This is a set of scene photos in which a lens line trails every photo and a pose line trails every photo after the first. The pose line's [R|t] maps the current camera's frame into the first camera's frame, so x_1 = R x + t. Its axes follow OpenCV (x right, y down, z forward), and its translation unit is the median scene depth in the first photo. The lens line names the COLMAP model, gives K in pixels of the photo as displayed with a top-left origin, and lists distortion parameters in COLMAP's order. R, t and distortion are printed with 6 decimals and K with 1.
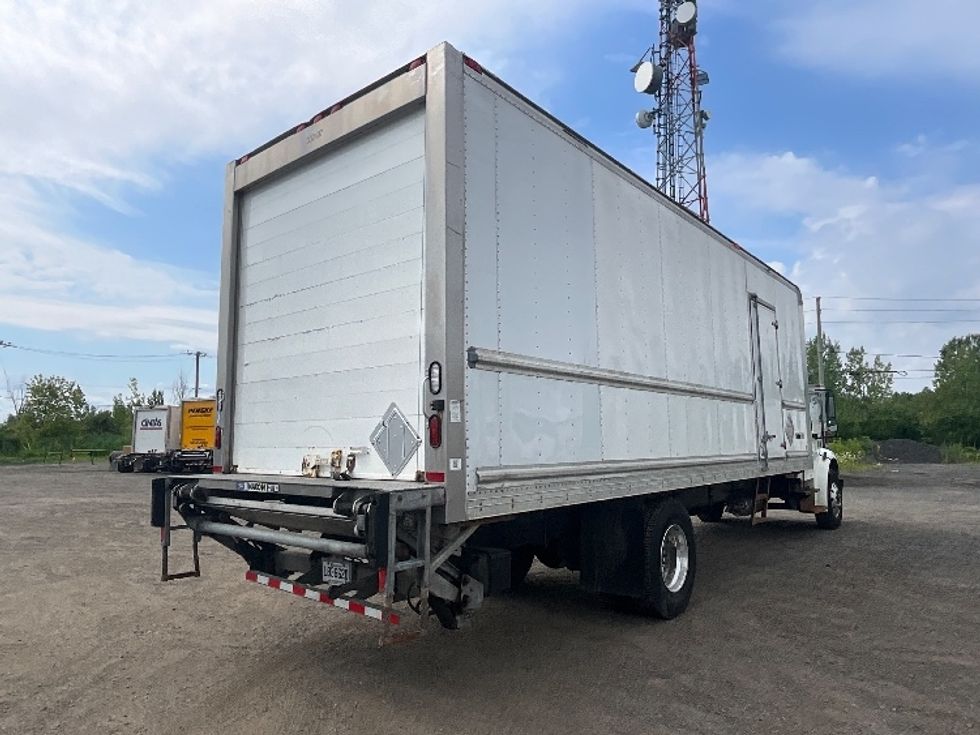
lens RADIAL K [[646.6, 0, 480.3], [0, 646.6, 368.0], [0, 0, 1]] dist [-0.006418, -0.001195]
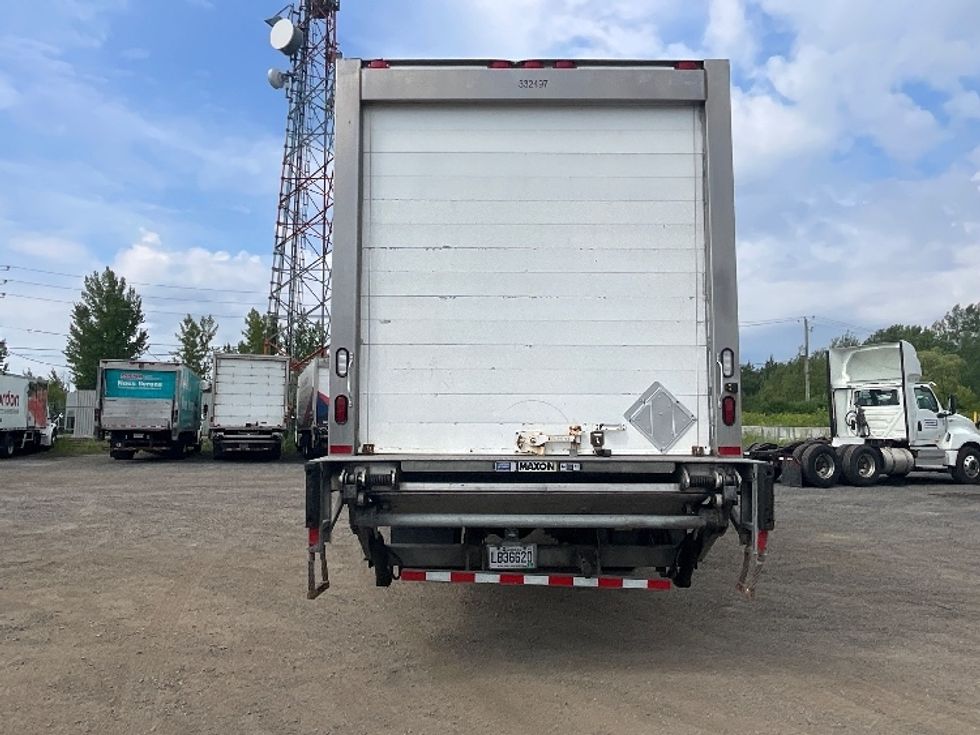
lens RADIAL K [[663.7, 0, 490.0], [0, 663.7, 367.5], [0, 0, 1]] dist [0.000216, -0.001097]
pose [[0.763686, 0.064357, 0.642372, -0.871221], [-0.085999, 0.996292, 0.002425, 0.043000], [-0.639834, -0.057096, 0.766389, 0.295947]]
